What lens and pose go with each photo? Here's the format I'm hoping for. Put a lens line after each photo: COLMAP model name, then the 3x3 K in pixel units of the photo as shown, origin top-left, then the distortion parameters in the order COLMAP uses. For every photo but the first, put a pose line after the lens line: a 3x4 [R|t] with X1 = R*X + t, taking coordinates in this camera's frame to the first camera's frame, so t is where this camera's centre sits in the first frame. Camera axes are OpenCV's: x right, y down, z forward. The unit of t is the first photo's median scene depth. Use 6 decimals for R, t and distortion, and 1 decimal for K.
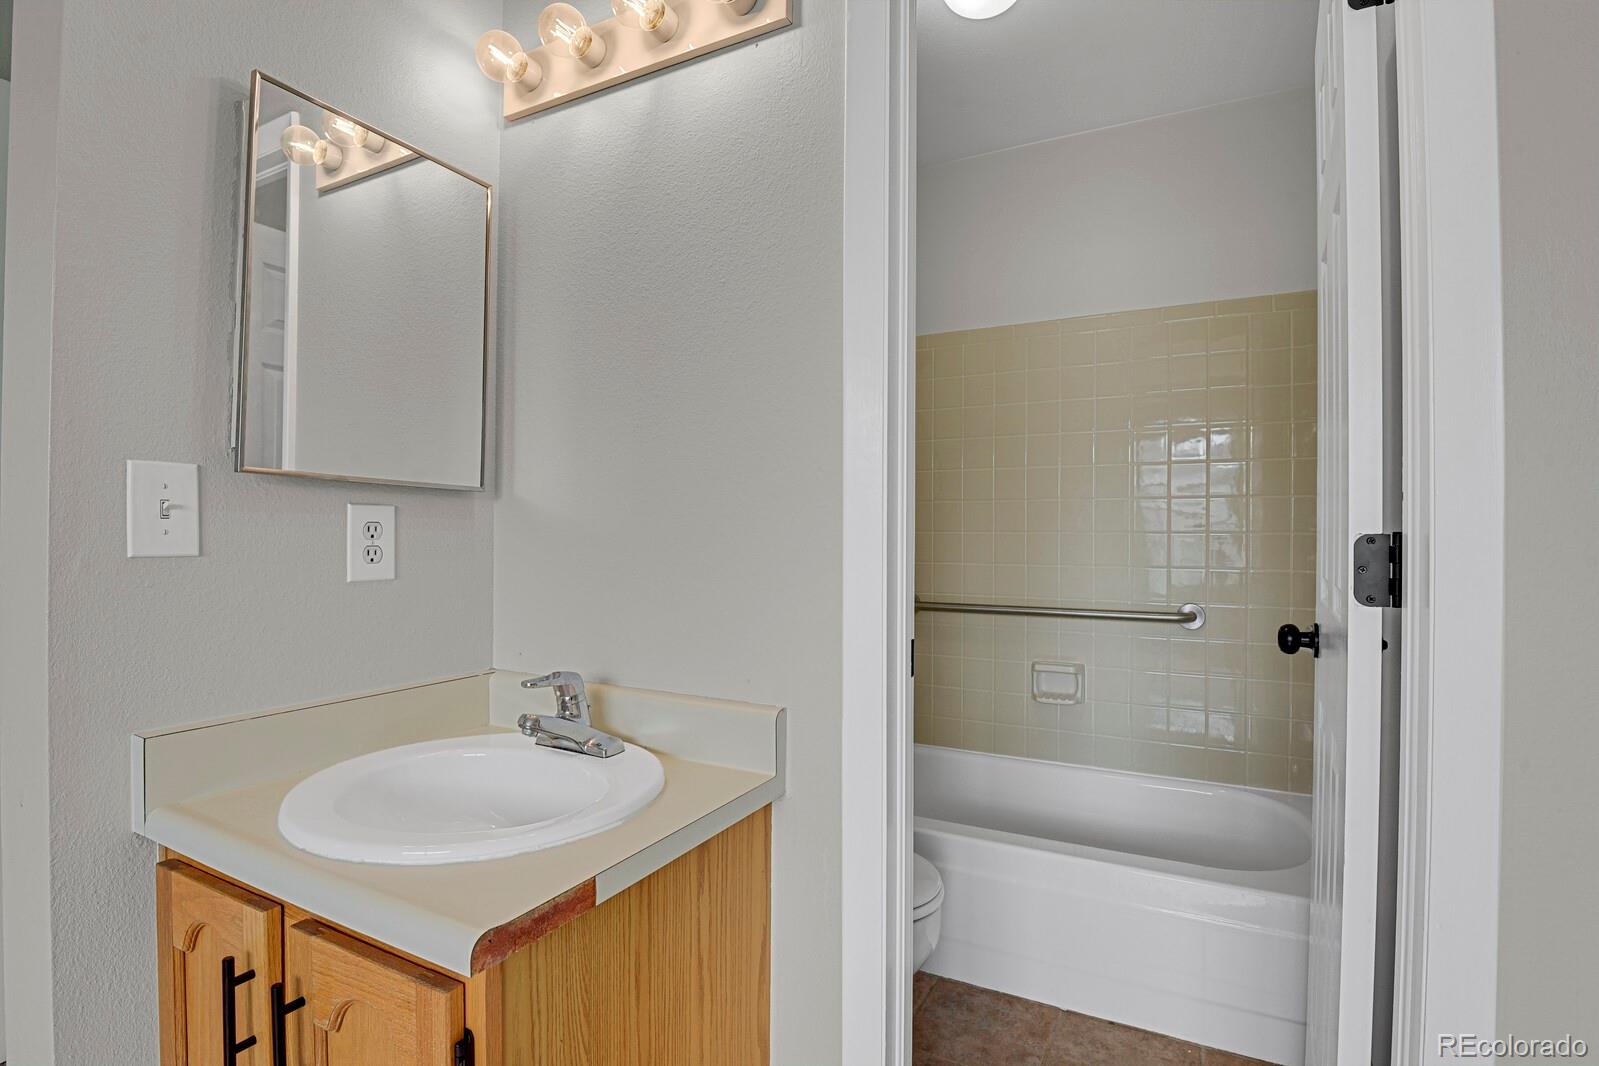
lens RADIAL K [[782.0, 0, 796.0], [0, 782.0, 534.4], [0, 0, 1]] dist [-0.018701, -0.004447]
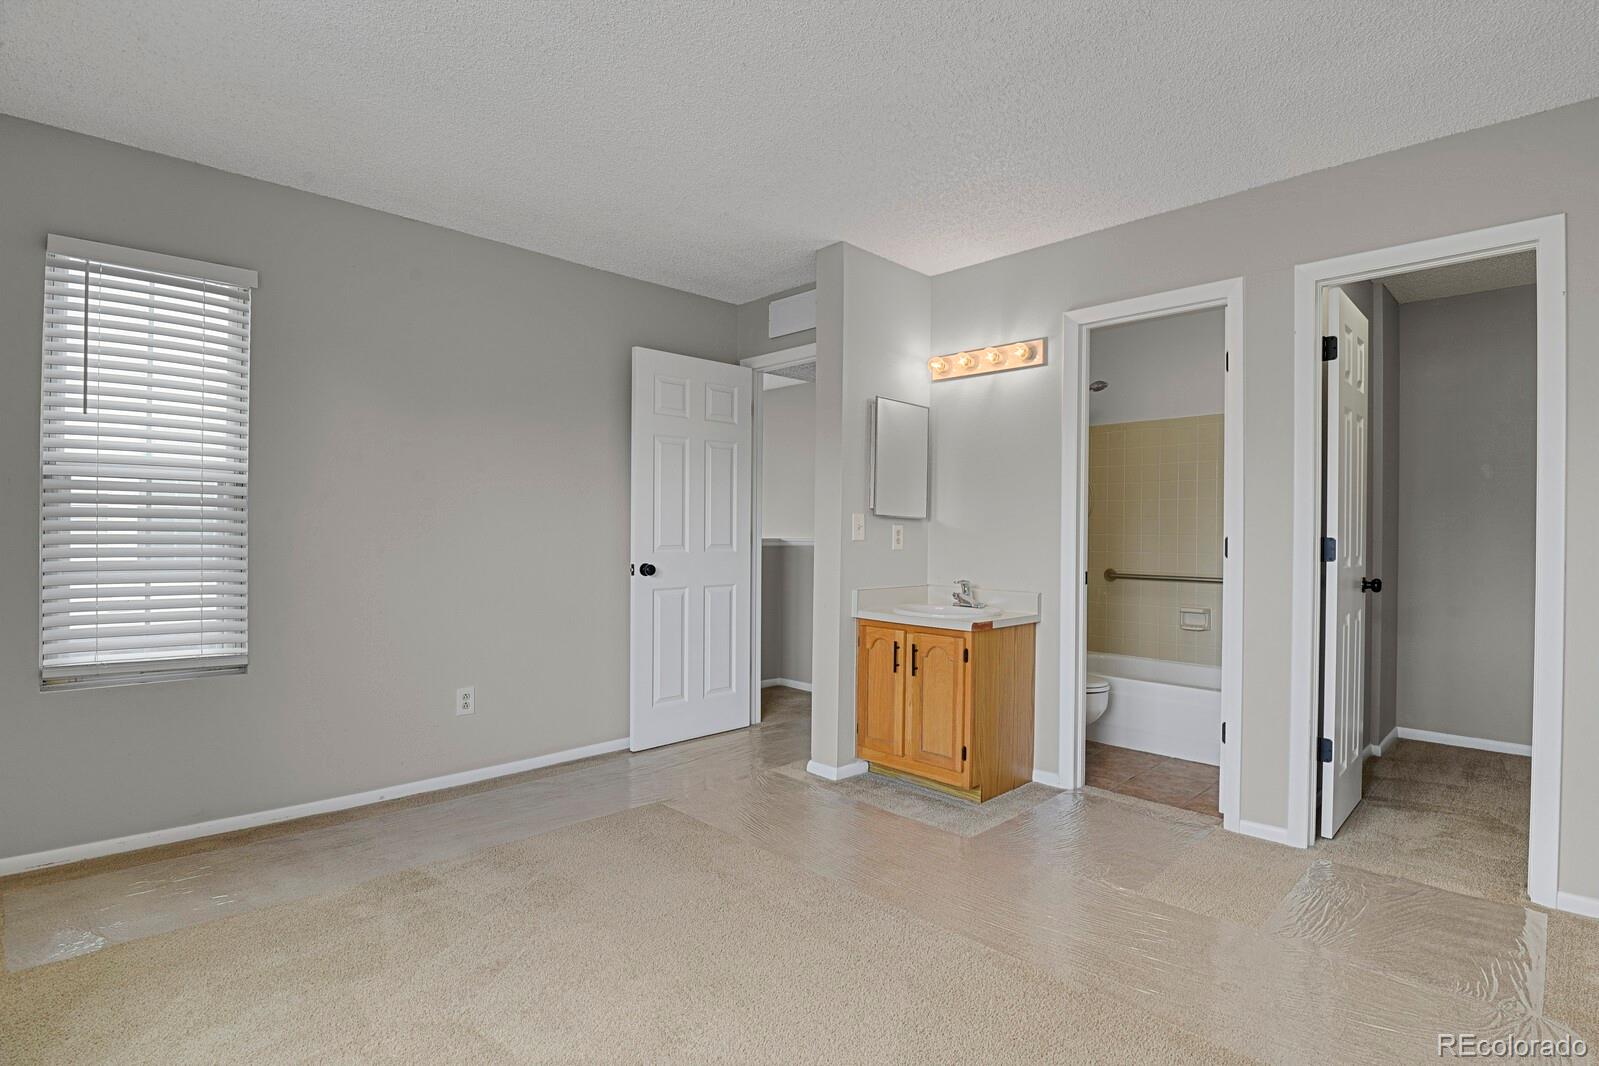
lens RADIAL K [[782.0, 0, 796.9], [0, 782.0, 534.3], [0, 0, 1]] dist [-0.018701, -0.004447]
pose [[0.956314, 0.004986, -0.292298, -0.028429], [-0.005389, 0.999985, -0.000574, 0.003644], [0.292291, 0.002125, 0.956327, -1.731131]]
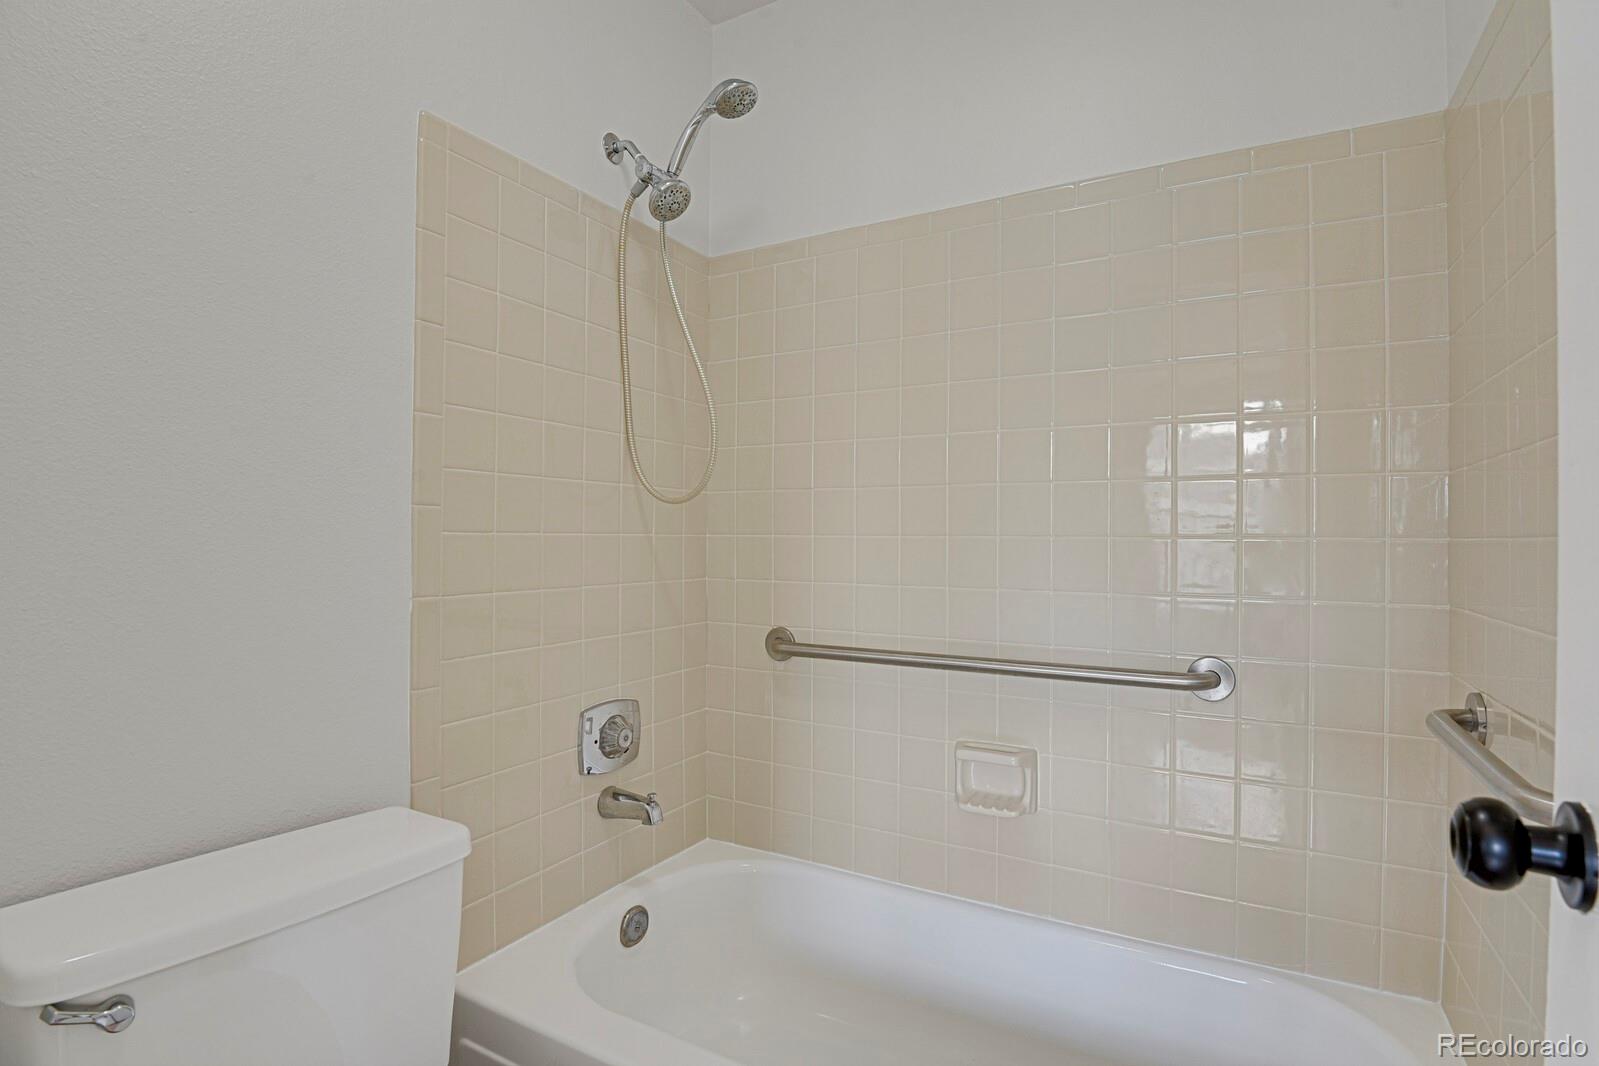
lens RADIAL K [[782.0, 0, 800.4], [0, 782.0, 538.2], [0, 0, 1]] dist [-0.018701, -0.004447]
pose [[0.999688, 0.003966, -0.024660, 0.351416], [-0.004169, 0.999958, -0.008158, 0.008081], [0.024626, 0.008258, 0.999663, 0.670131]]
